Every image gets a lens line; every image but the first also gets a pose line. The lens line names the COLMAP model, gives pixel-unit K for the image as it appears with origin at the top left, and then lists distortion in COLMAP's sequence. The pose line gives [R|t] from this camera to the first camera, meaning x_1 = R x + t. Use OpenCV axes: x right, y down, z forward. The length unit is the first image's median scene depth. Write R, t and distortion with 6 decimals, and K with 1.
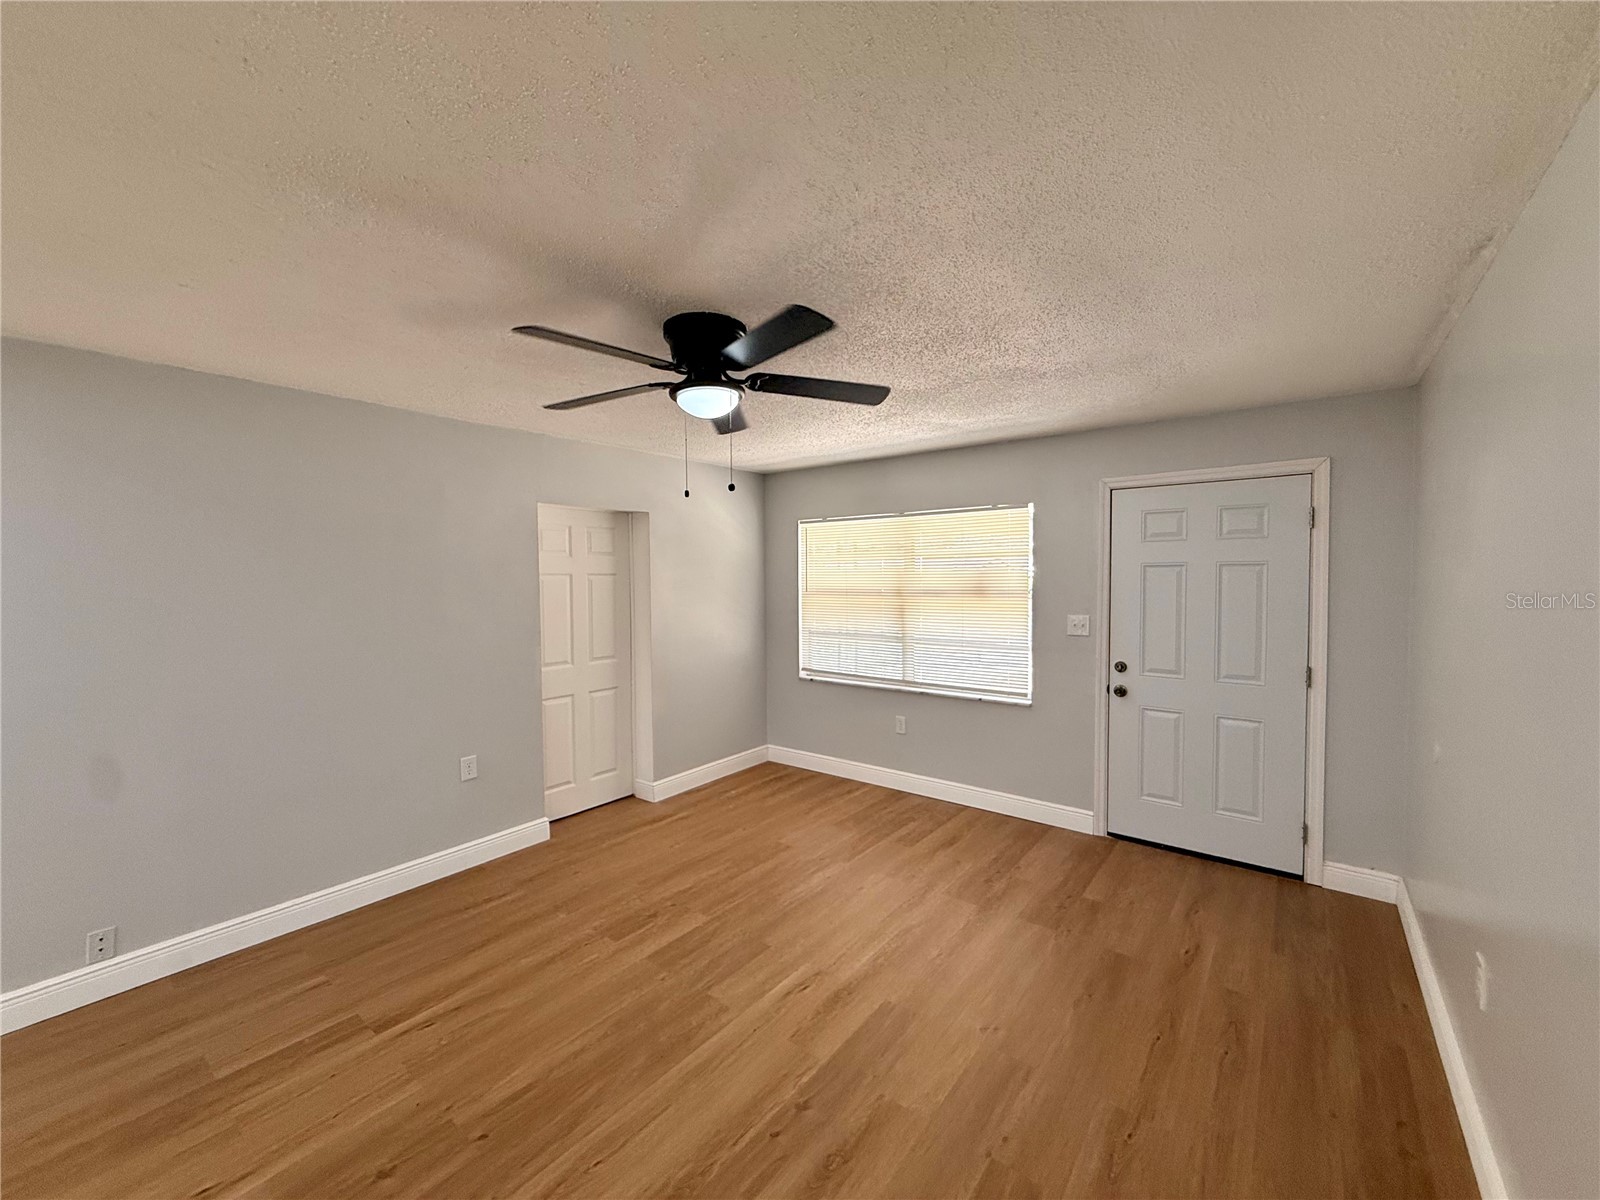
lens RADIAL K [[640.7, 0, 796.0], [0, 640.7, 600.1], [0, 0, 1]] dist [0.001863, 0.000431]
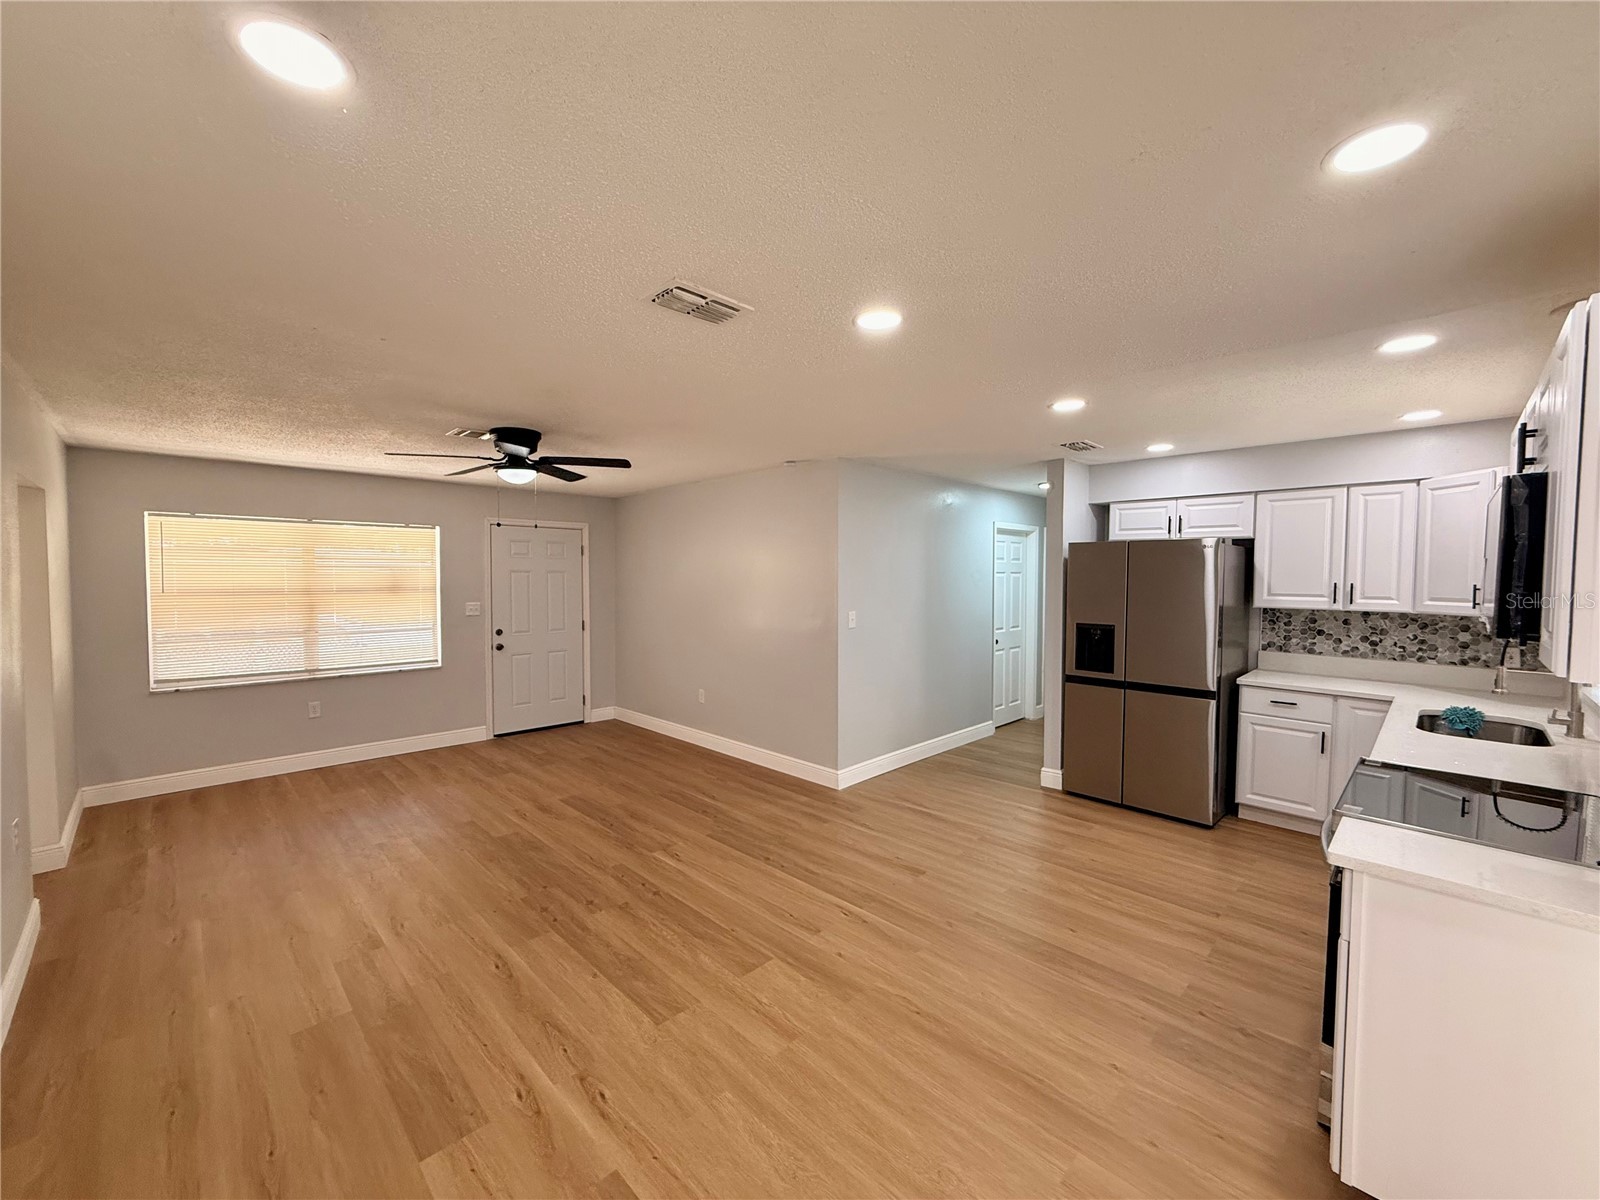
lens RADIAL K [[637.8, 0, 800.0], [0, 637.8, 600.0], [0, 0, 1]] dist [0.001726, 0.000124]
pose [[0.123073, -0.028632, 0.991985, -1.014638], [0.033945, 0.999120, 0.024626, 0.006526], [-0.991817, 0.030642, 0.123937, 0.022288]]
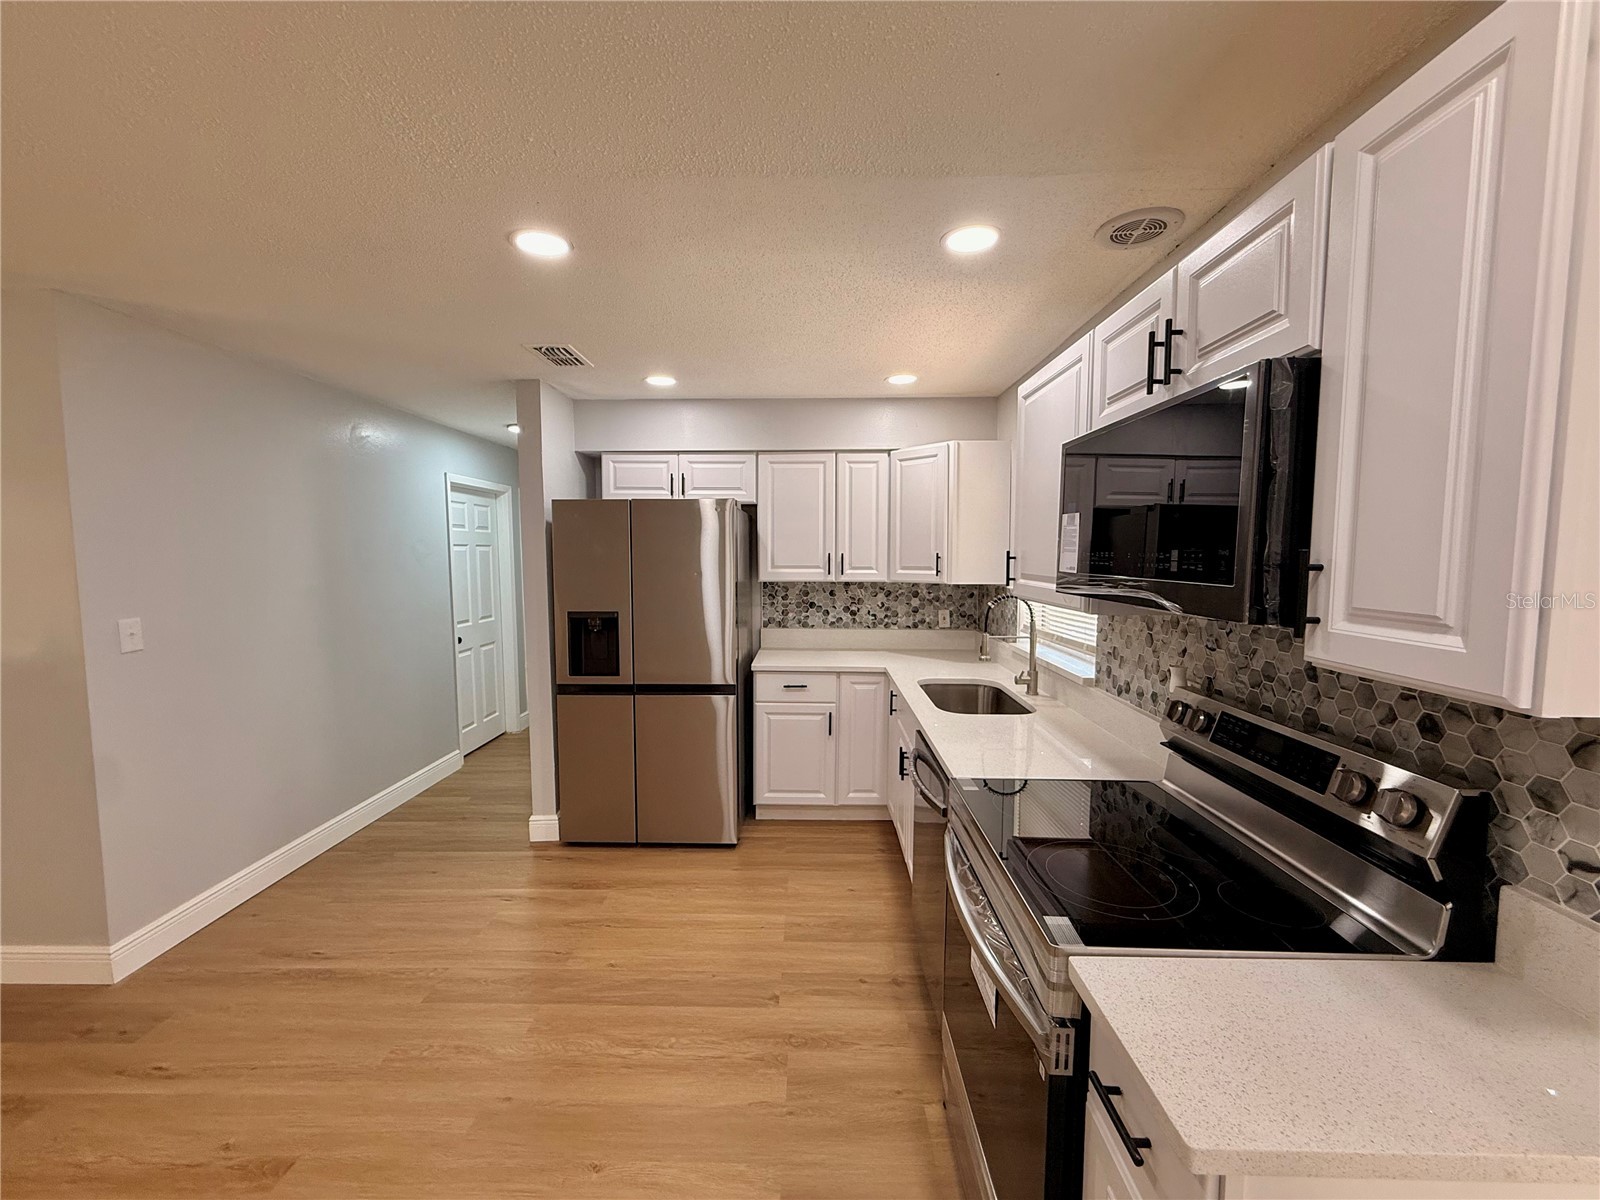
lens RADIAL K [[640.7, 0, 796.0], [0, 640.7, 600.1], [0, 0, 1]] dist [0.001863, 0.000431]
pose [[-0.598389, -0.047254, 0.799811, -0.645467], [0.039738, 0.995280, 0.088533, 0.016255], [-0.800220, 0.084760, -0.593687, -0.075140]]
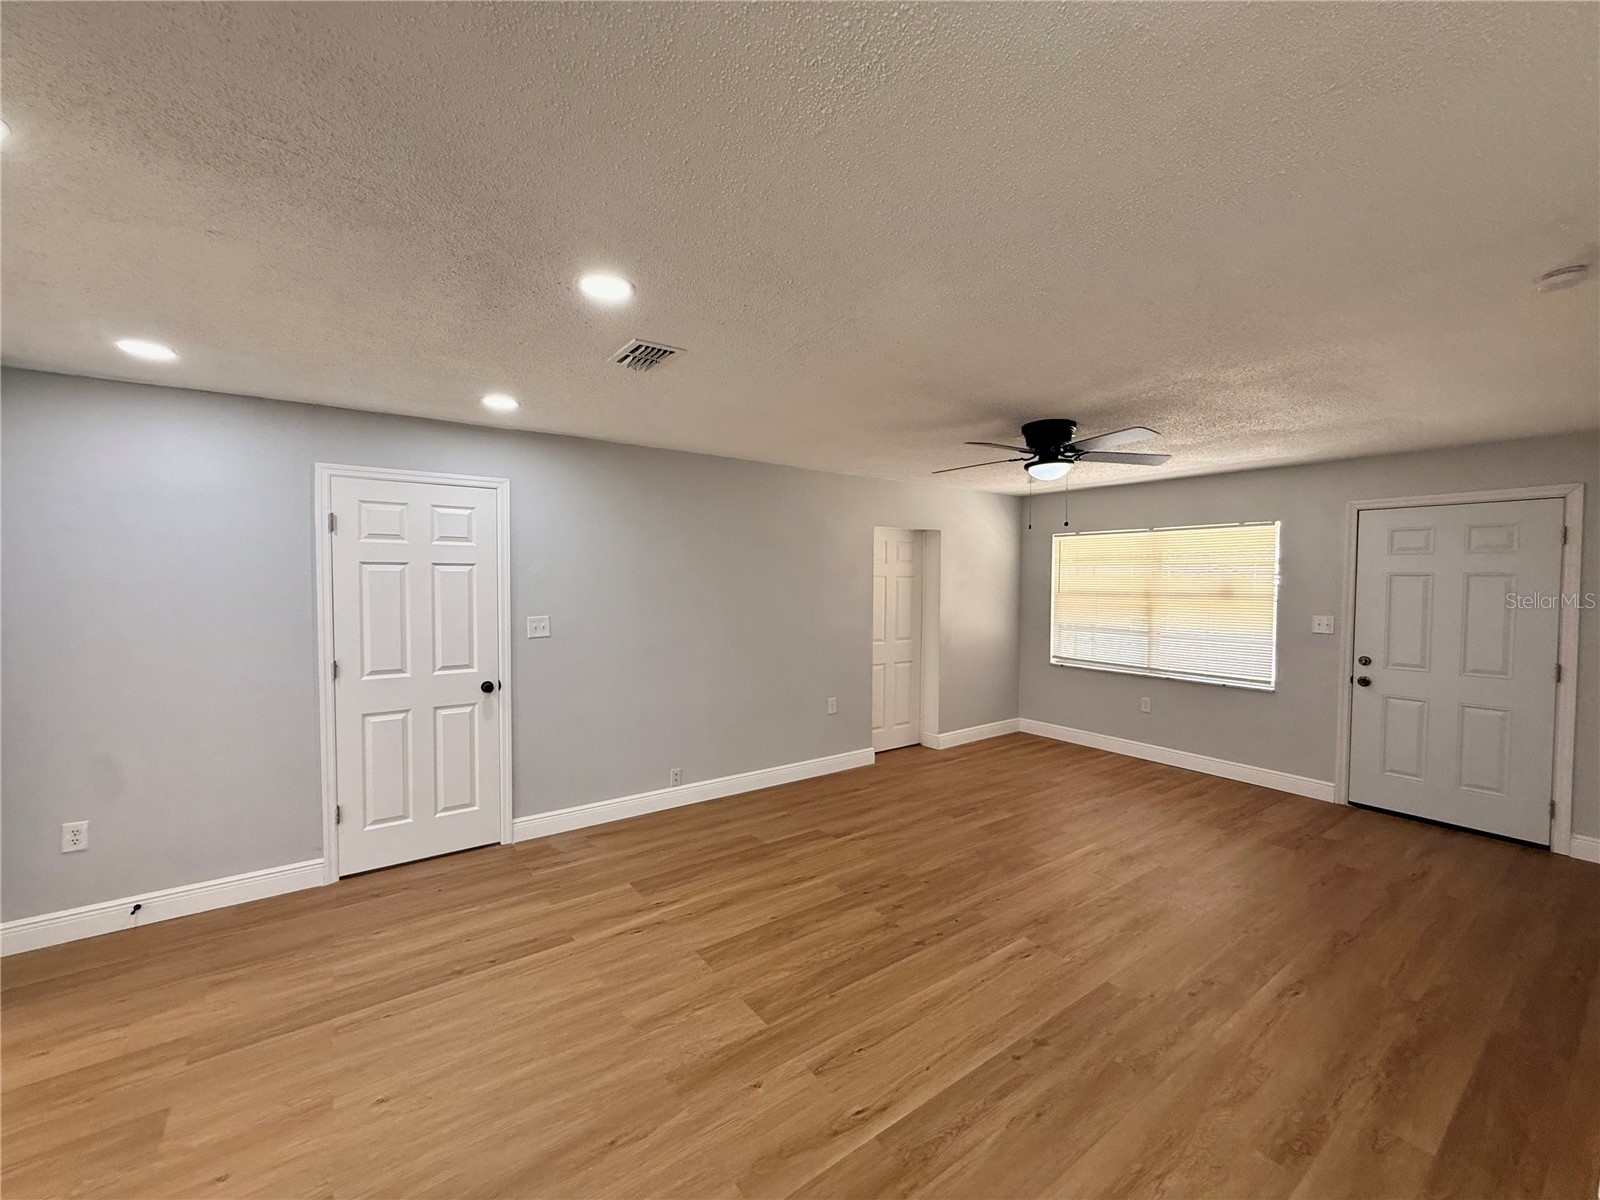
lens RADIAL K [[640.7, 0, 796.0], [0, 640.7, 600.1], [0, 0, 1]] dist [0.001863, 0.000431]
pose [[0.960436, 0.022461, -0.277594, -0.168234], [-0.023506, 0.999724, -0.000438, 0.017679], [0.277507, 0.006946, 0.960698, -0.413970]]
